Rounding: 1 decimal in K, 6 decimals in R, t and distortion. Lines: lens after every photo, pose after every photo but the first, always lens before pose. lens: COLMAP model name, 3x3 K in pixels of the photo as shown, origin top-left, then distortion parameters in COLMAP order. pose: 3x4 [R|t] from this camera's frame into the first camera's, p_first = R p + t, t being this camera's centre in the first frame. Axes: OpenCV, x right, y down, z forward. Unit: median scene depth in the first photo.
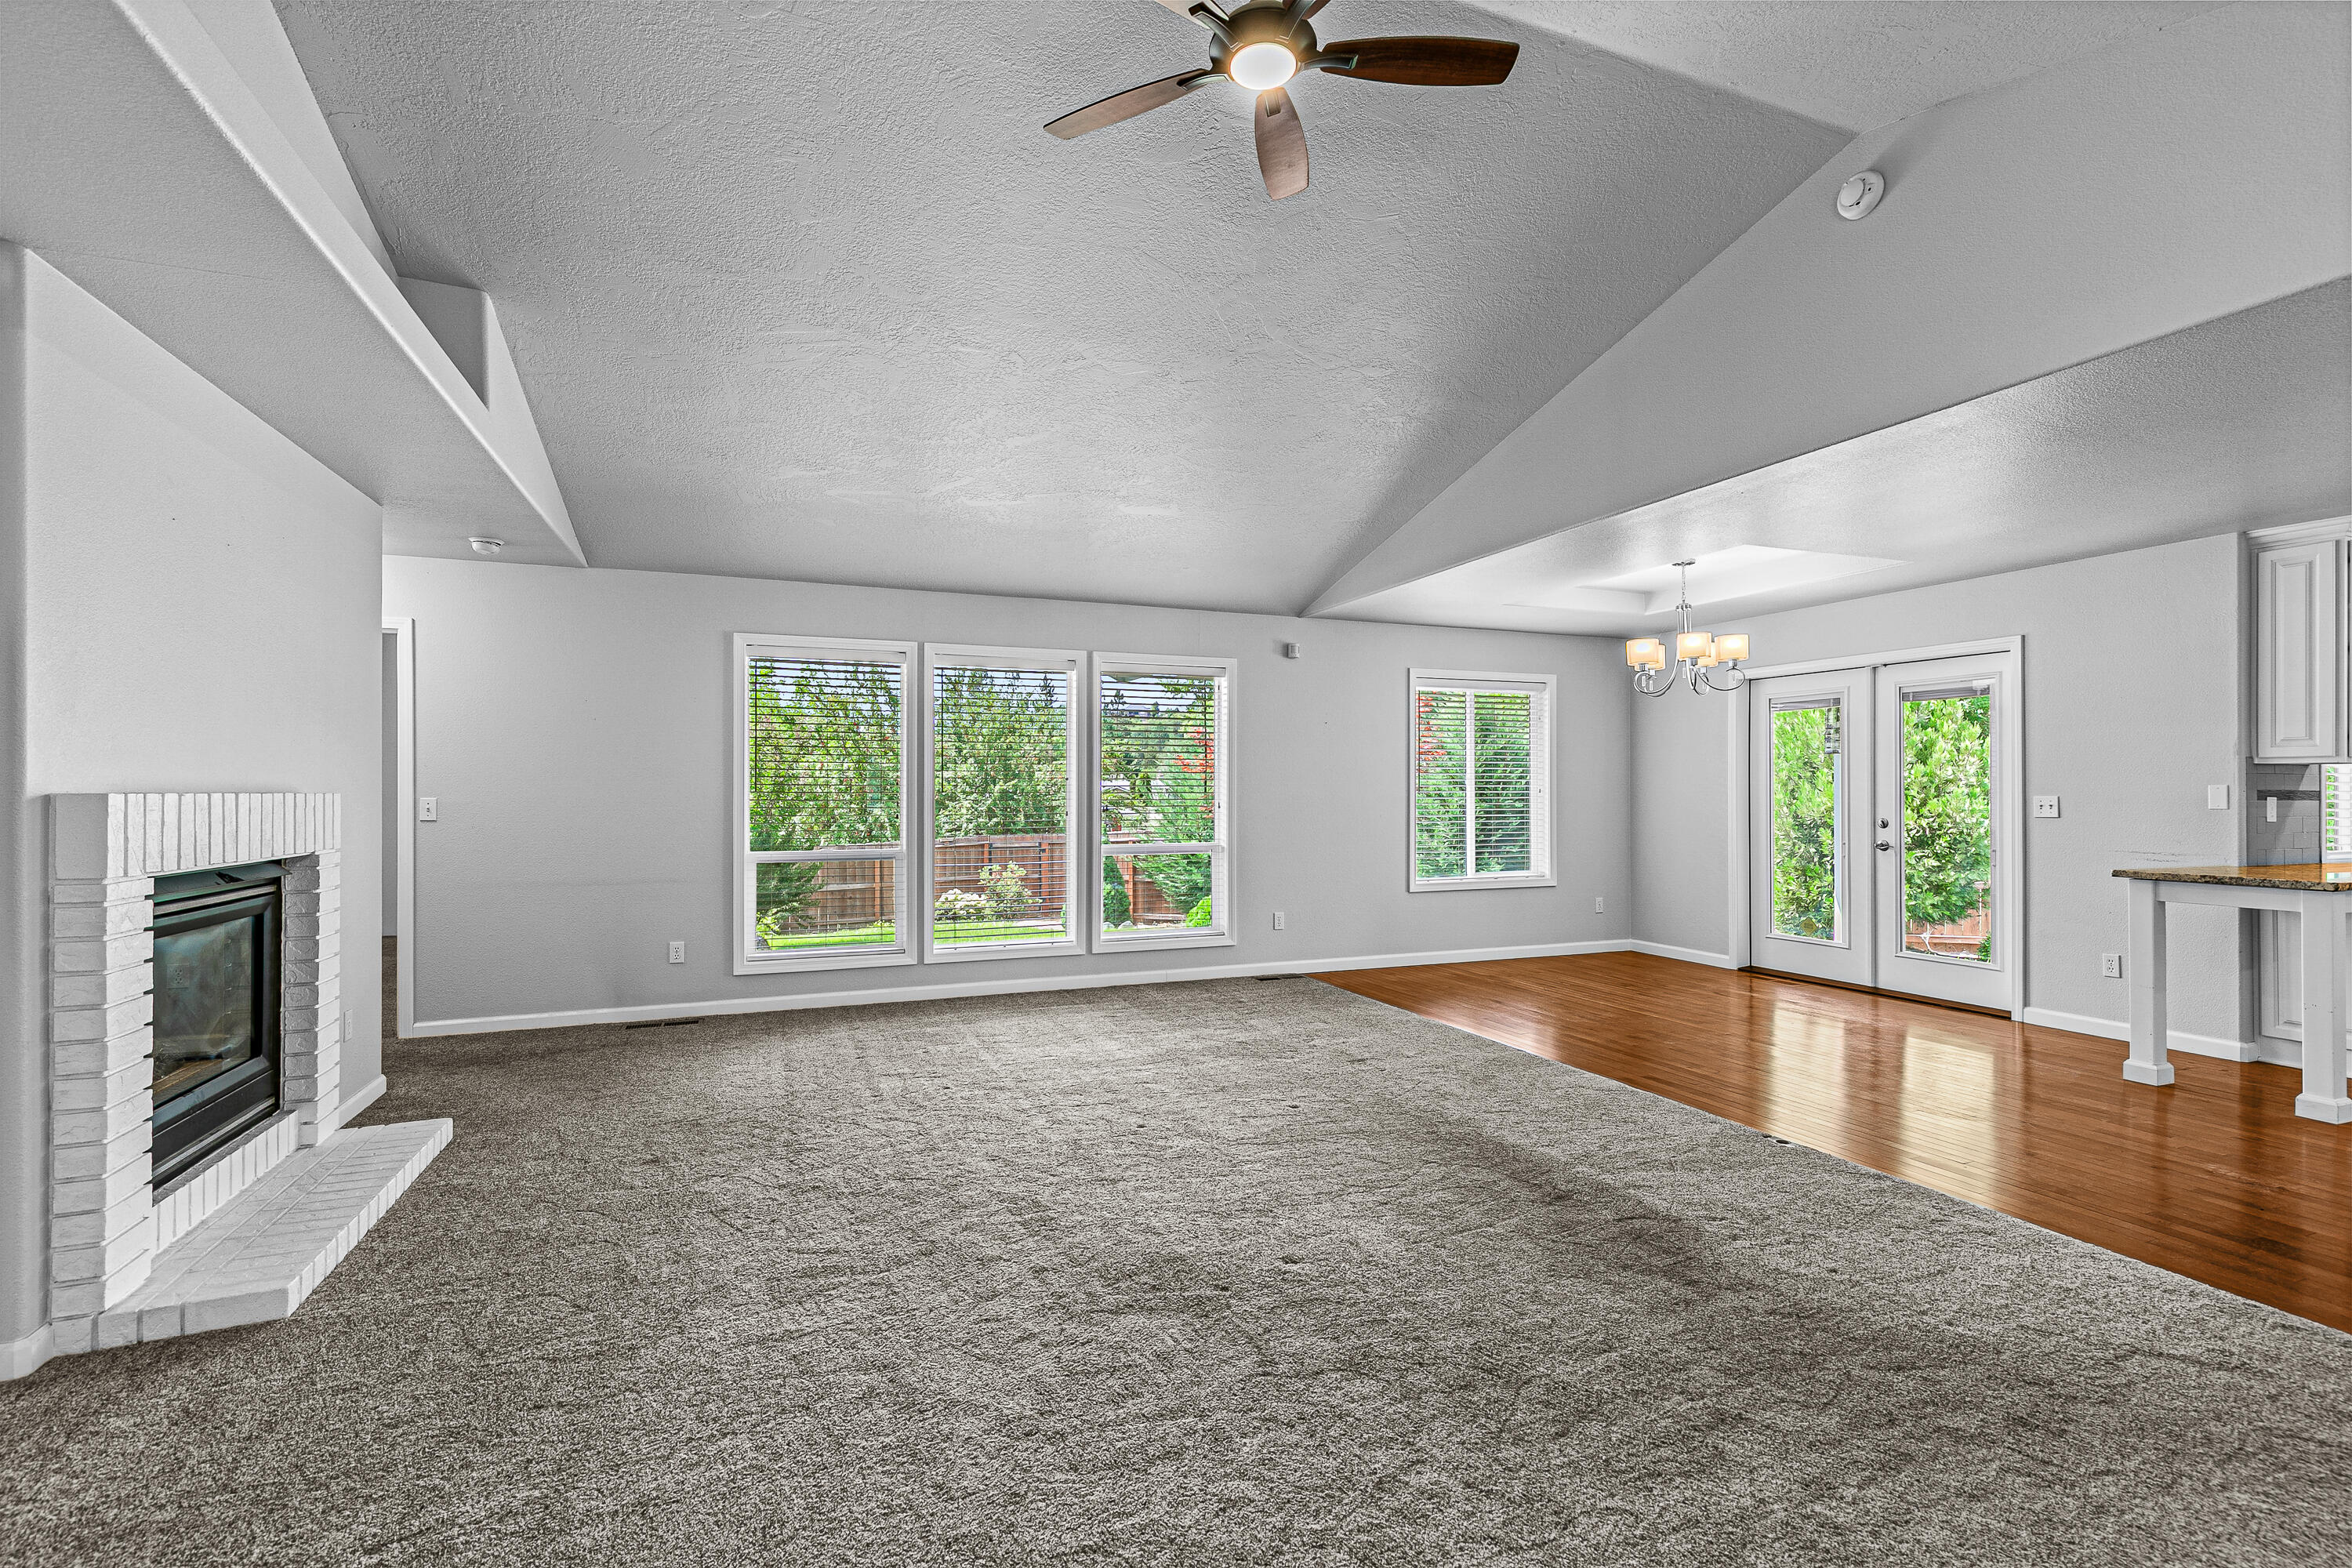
lens RADIAL K [[1068.7, 0, 1187.5], [0, 1068.7, 787.1], [0, 0, 1]] dist [0.013301, -0.001340]
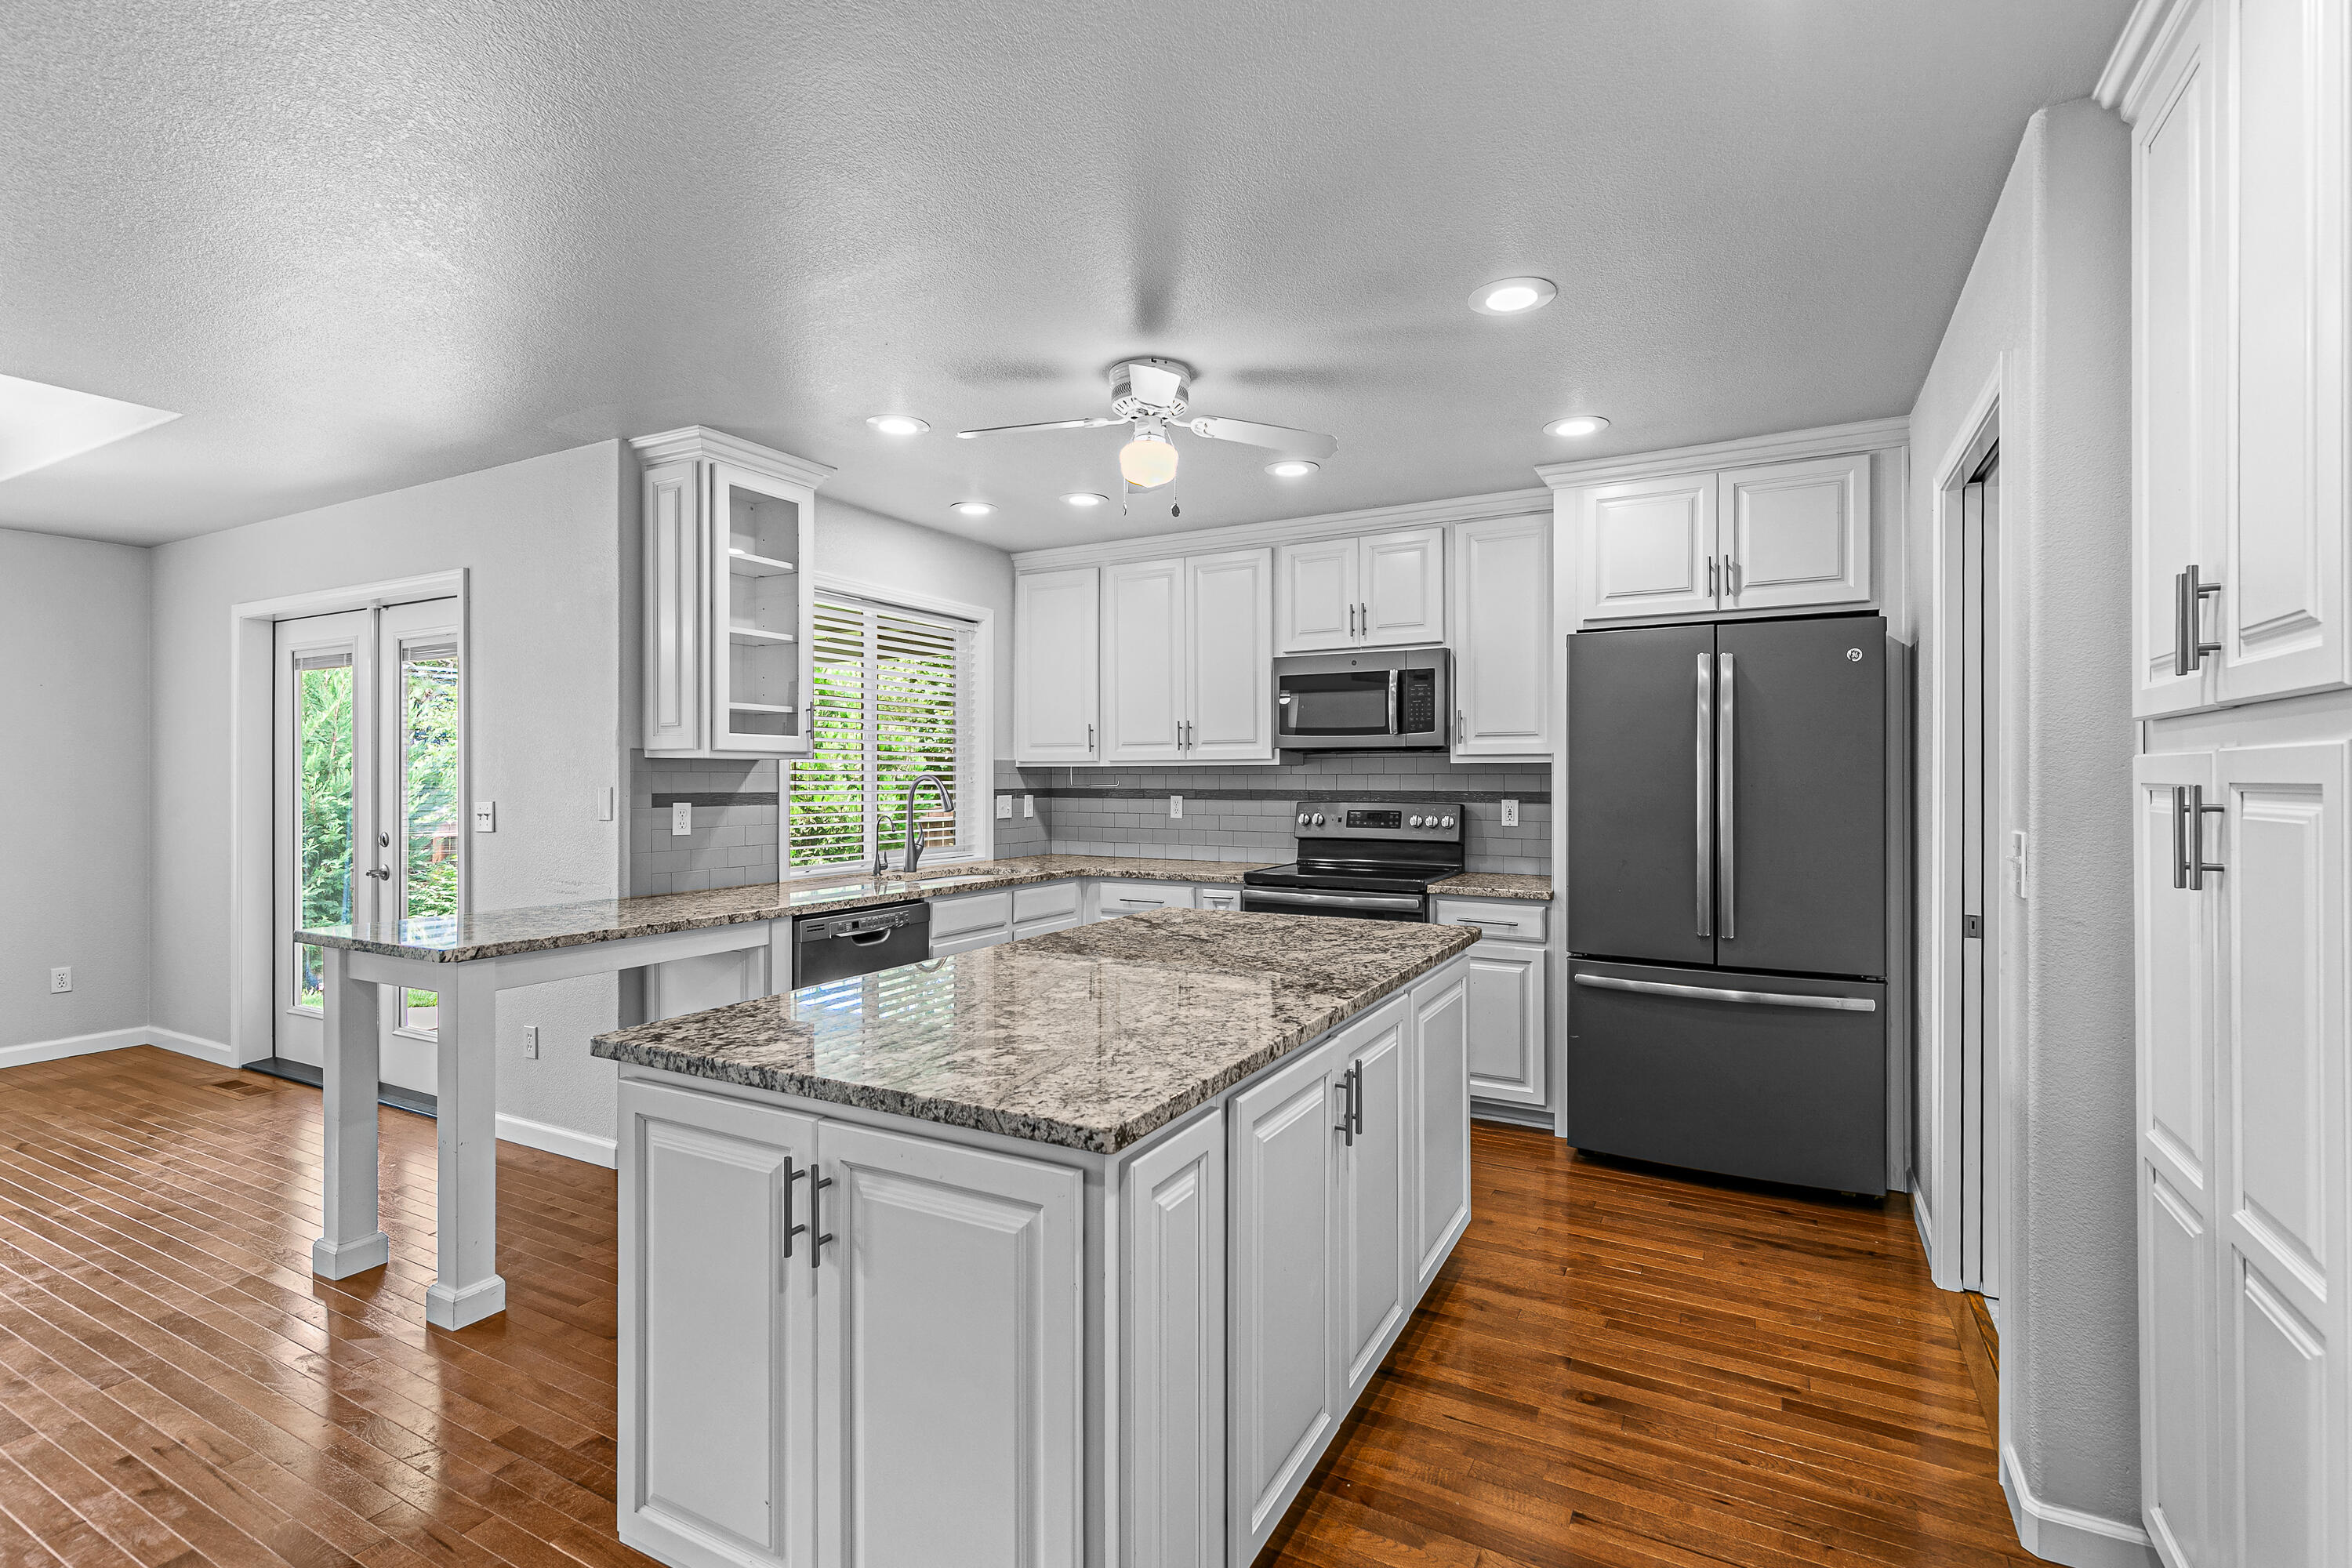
lens RADIAL K [[1068.7, 0, 1179.9], [0, 1068.7, 776.9], [0, 0, 1]] dist [0.013301, -0.001340]
pose [[0.775628, -0.001415, 0.631188, 0.804104], [-0.000692, 0.999995, 0.003092, -0.011229], [-0.631190, -0.002835, 0.775623, 0.202466]]
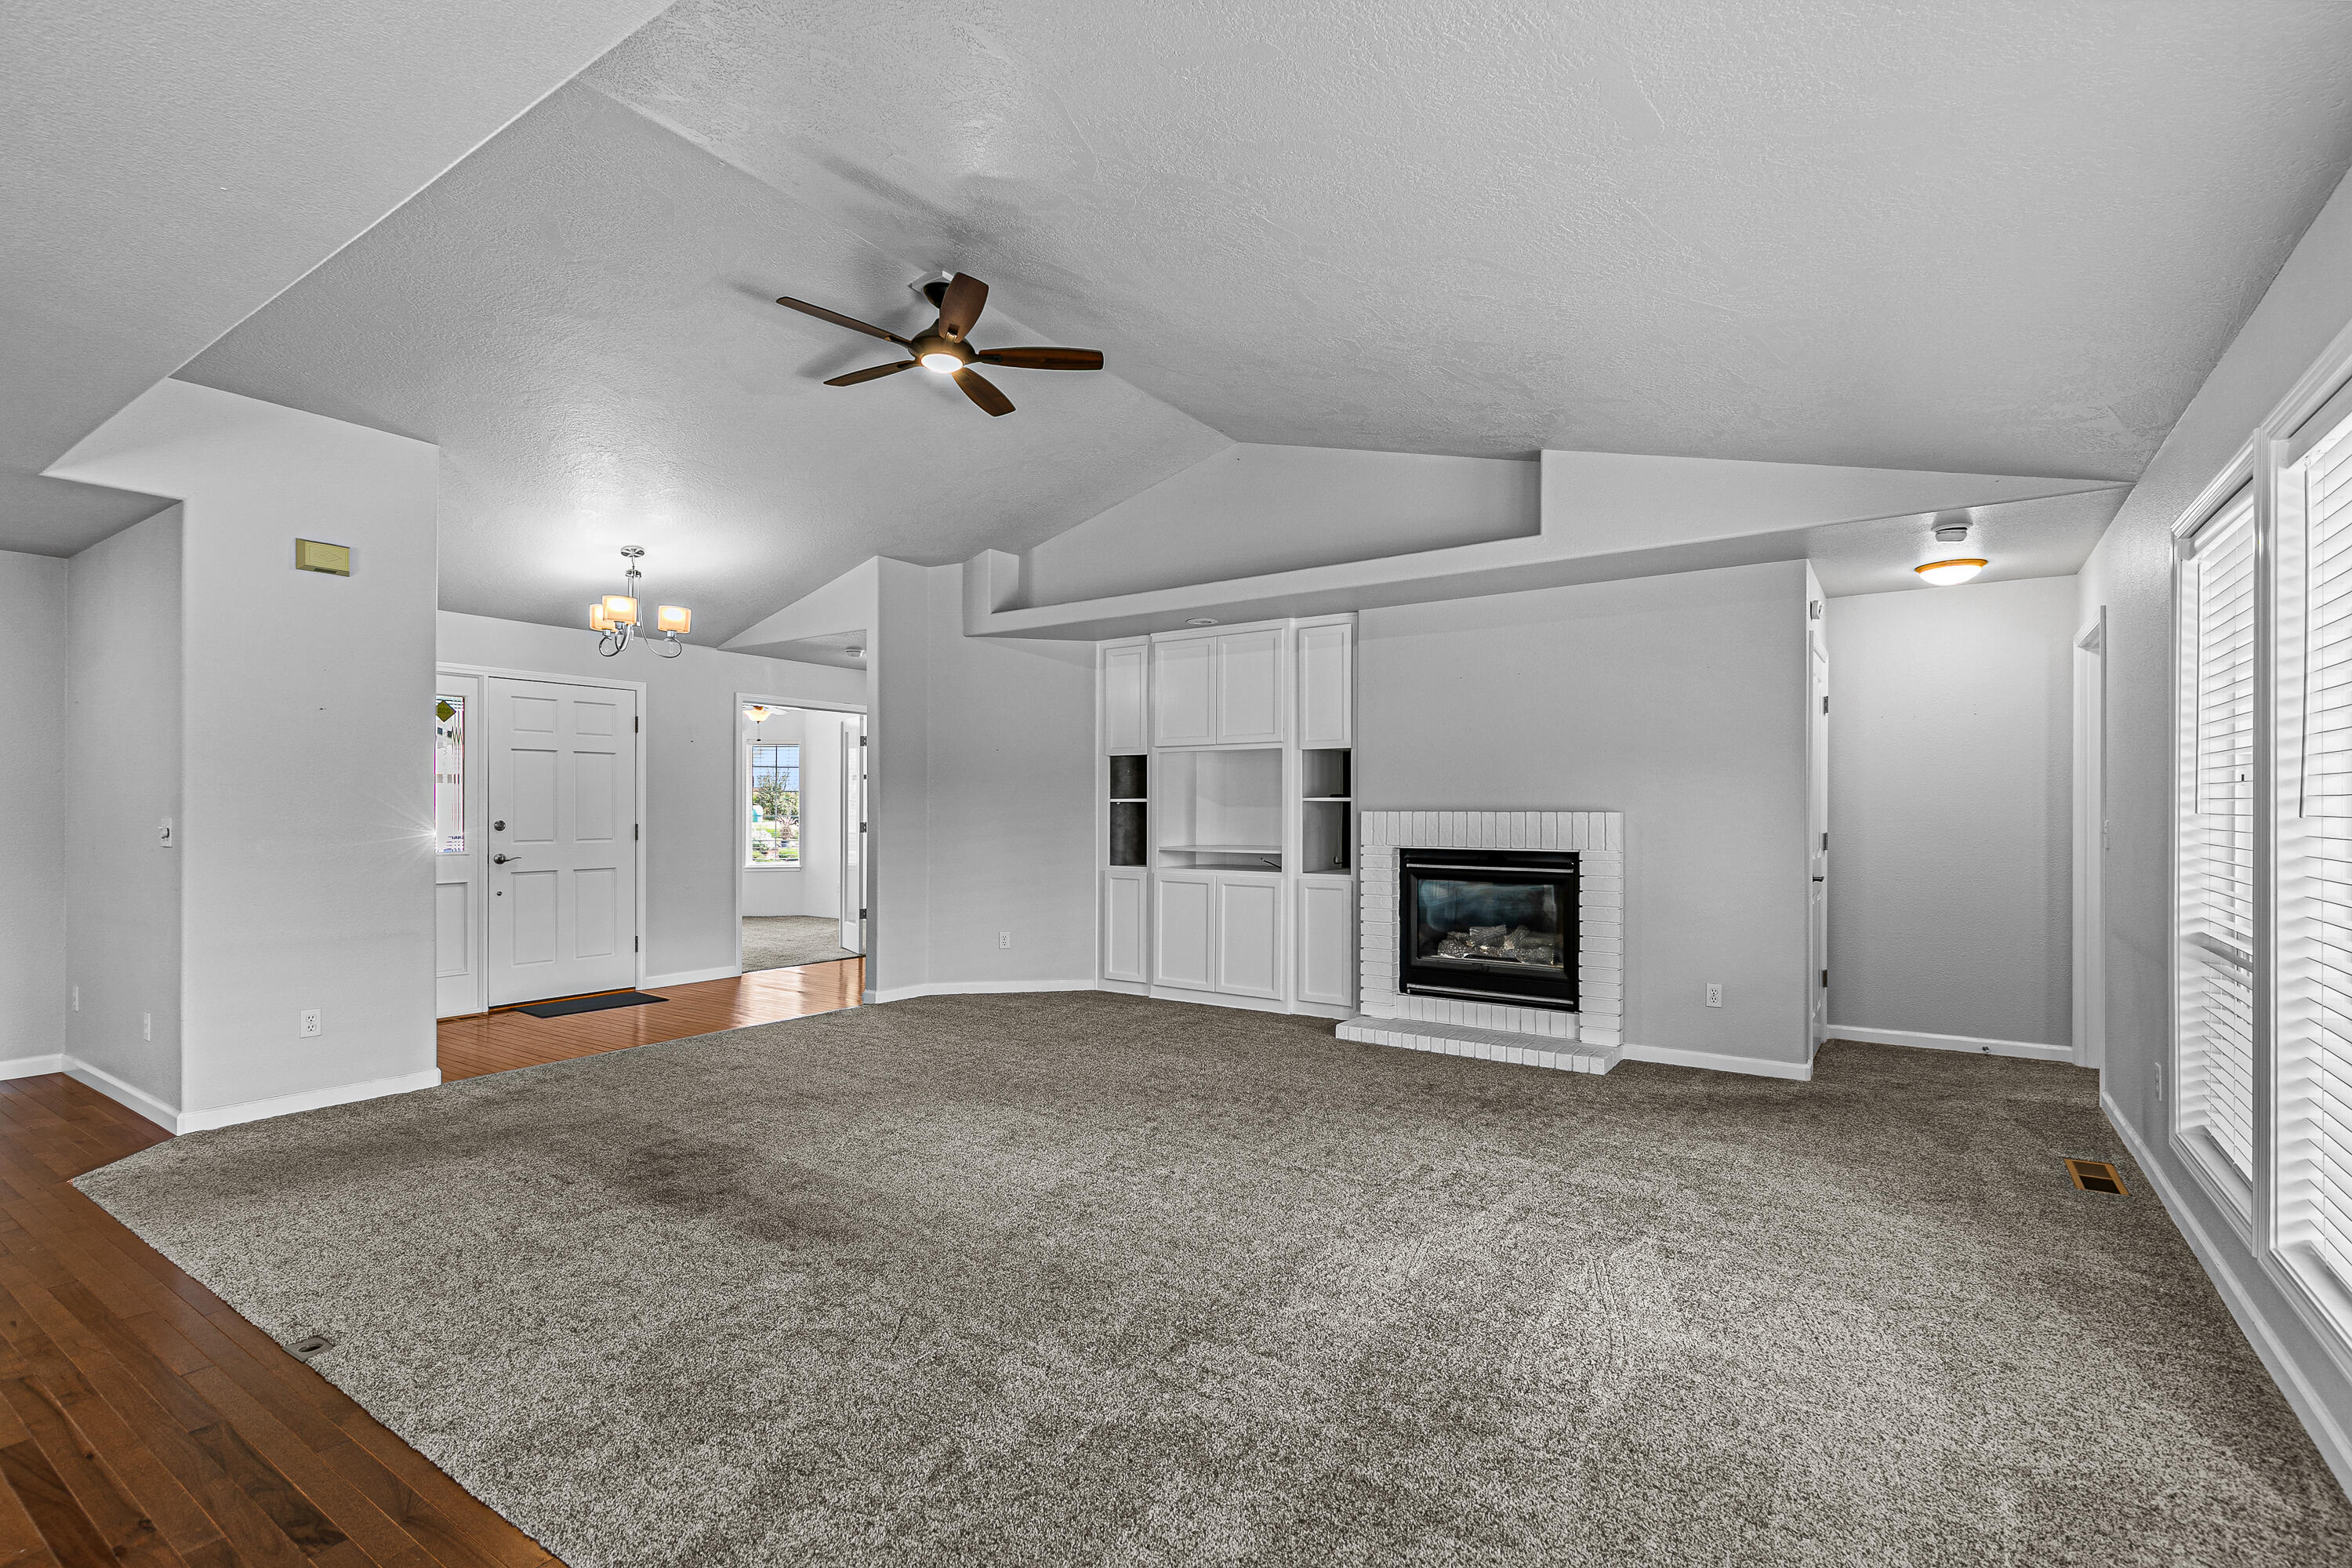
lens RADIAL K [[1068.7, 0, 1193.7], [0, 1068.7, 814.9], [0, 0, 1]] dist [0.013301, -0.001340]
pose [[-0.834203, -0.001337, -0.551456, 0.353244], [-0.002974, 0.999993, 0.002073, 0.006044], [0.551450, 0.003369, -0.834201, 1.390193]]
